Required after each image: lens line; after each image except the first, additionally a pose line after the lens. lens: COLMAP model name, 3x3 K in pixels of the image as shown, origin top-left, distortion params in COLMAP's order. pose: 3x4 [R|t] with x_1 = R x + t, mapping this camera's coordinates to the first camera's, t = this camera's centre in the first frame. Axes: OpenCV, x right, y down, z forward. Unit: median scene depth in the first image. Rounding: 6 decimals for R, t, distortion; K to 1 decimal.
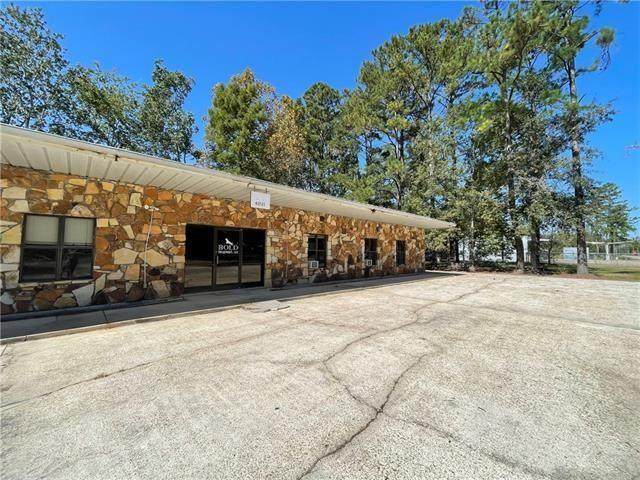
lens RADIAL K [[259.5, 0, 321.5], [0, 259.5, 238.3], [0, 0, 1]] dist [0.008963, -0.000683]
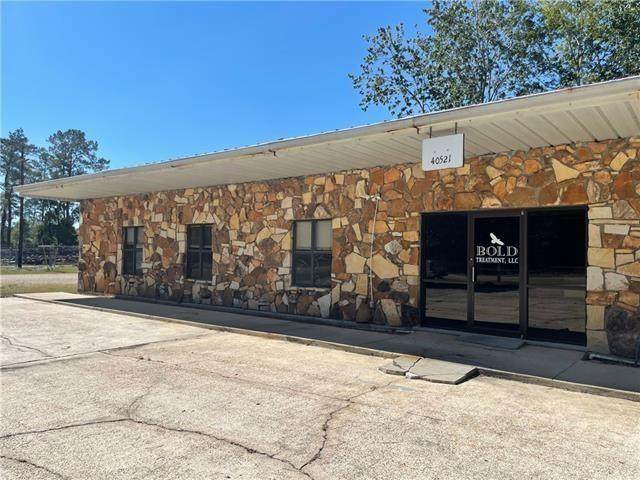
lens RADIAL K [[494.7, 0, 324.1], [0, 494.7, 244.3], [0, 0, 1]] dist [0.074091, -0.072212]
pose [[0.134859, -0.028453, -0.990456, 0.533711], [0.034941, 0.999103, -0.023944, 0.032951], [0.990248, -0.031378, 0.135733, 0.530542]]
